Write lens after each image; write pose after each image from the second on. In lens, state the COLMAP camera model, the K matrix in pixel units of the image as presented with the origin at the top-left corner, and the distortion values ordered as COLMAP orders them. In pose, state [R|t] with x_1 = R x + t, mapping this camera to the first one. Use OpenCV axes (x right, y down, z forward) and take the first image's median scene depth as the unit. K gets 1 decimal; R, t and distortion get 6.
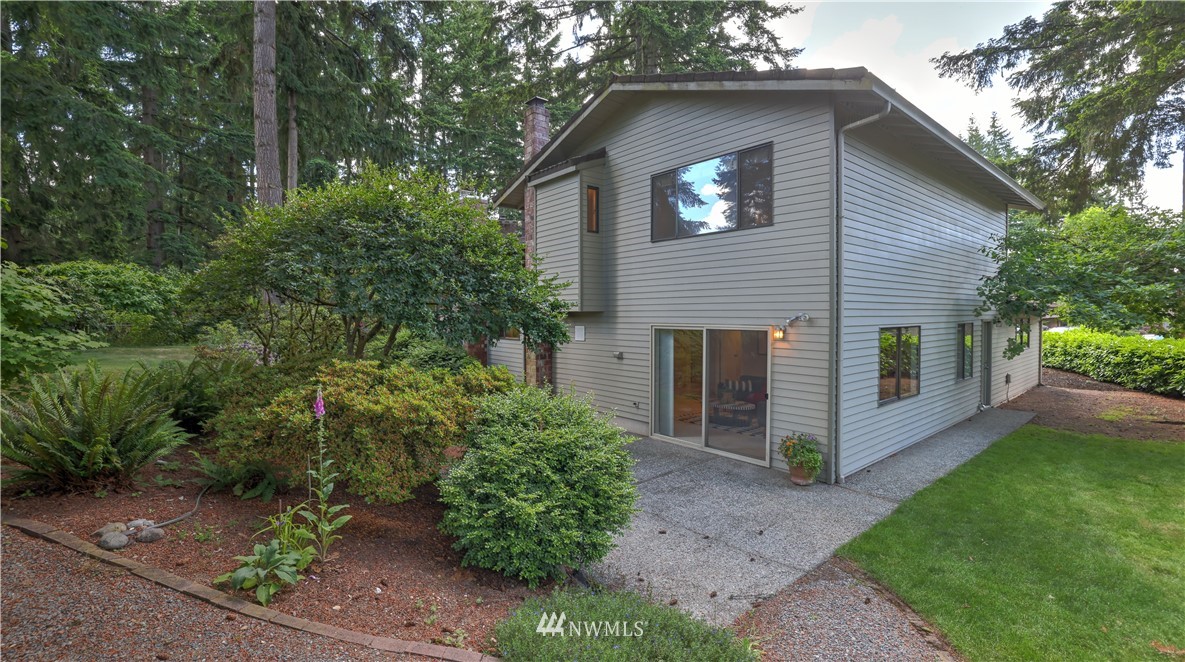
lens RADIAL K [[509.5, 0, 594.5], [0, 509.5, 327.6], [0, 0, 1]] dist [-0.027815, 0.004055]
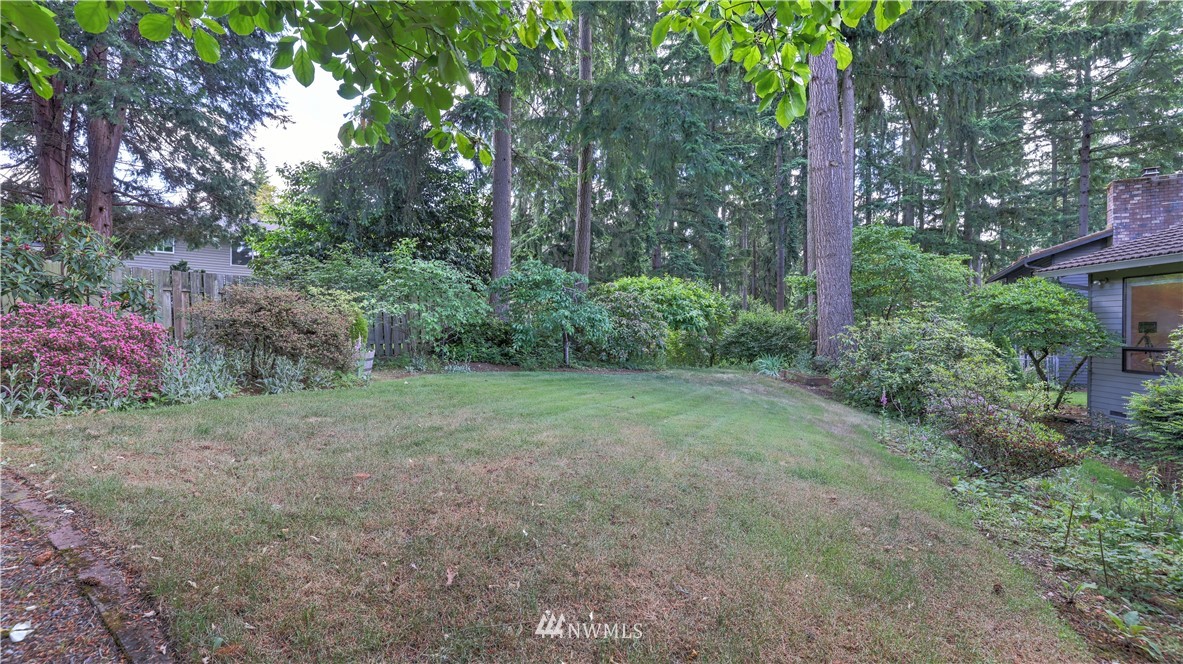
lens RADIAL K [[509.6, 0, 590.0], [0, 509.6, 329.0], [0, 0, 1]] dist [-0.038778, 0.010411]
pose [[0.704295, 0.007210, -0.709870, -0.655445], [-0.023763, 0.999628, -0.013423, -0.025152], [0.709509, 0.026322, 0.704204, 0.384810]]
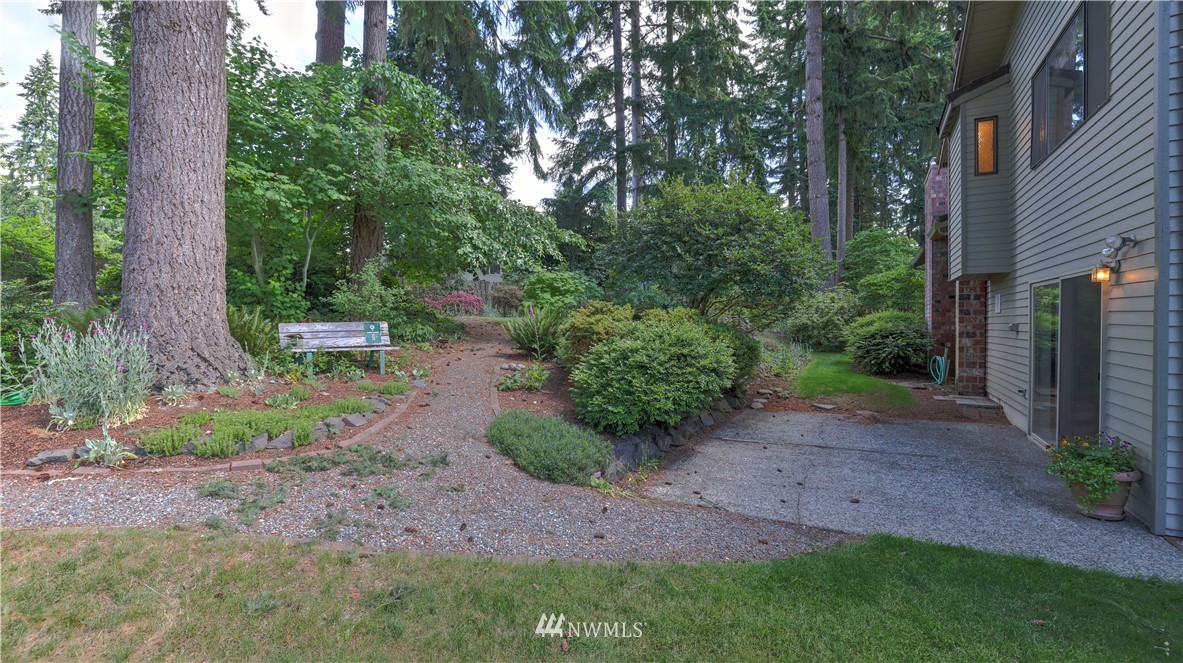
lens RADIAL K [[509.6, 0, 593.2], [0, 509.6, 329.0], [0, 0, 1]] dist [-0.038778, 0.010411]
pose [[0.363693, 0.015476, -0.931390, 0.509588], [-0.022511, 0.999716, 0.007821, 0.064474], [0.931247, 0.018122, 0.363938, 0.148004]]
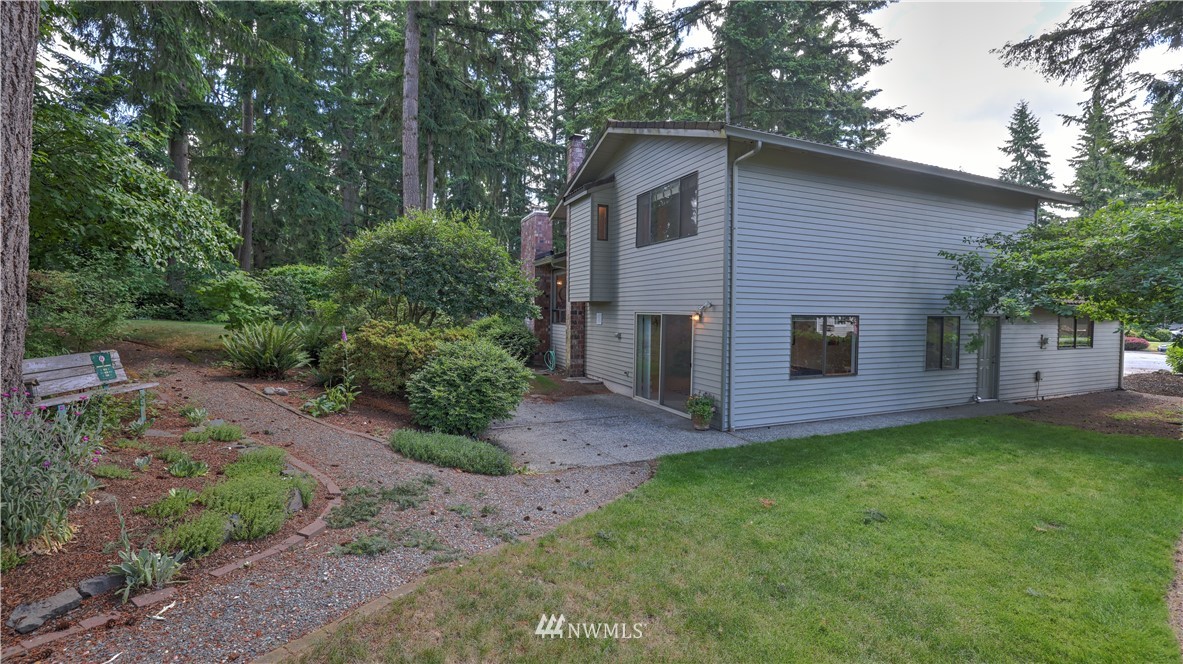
lens RADIAL K [[509.6, 0, 594.0], [0, 509.6, 330.1], [0, 0, 1]] dist [-0.038778, 0.010411]
pose [[0.959030, 0.025570, -0.282150, 0.351365], [-0.022564, 0.999649, 0.013899, 0.024048], [0.282406, -0.006963, 0.959270, -0.250425]]
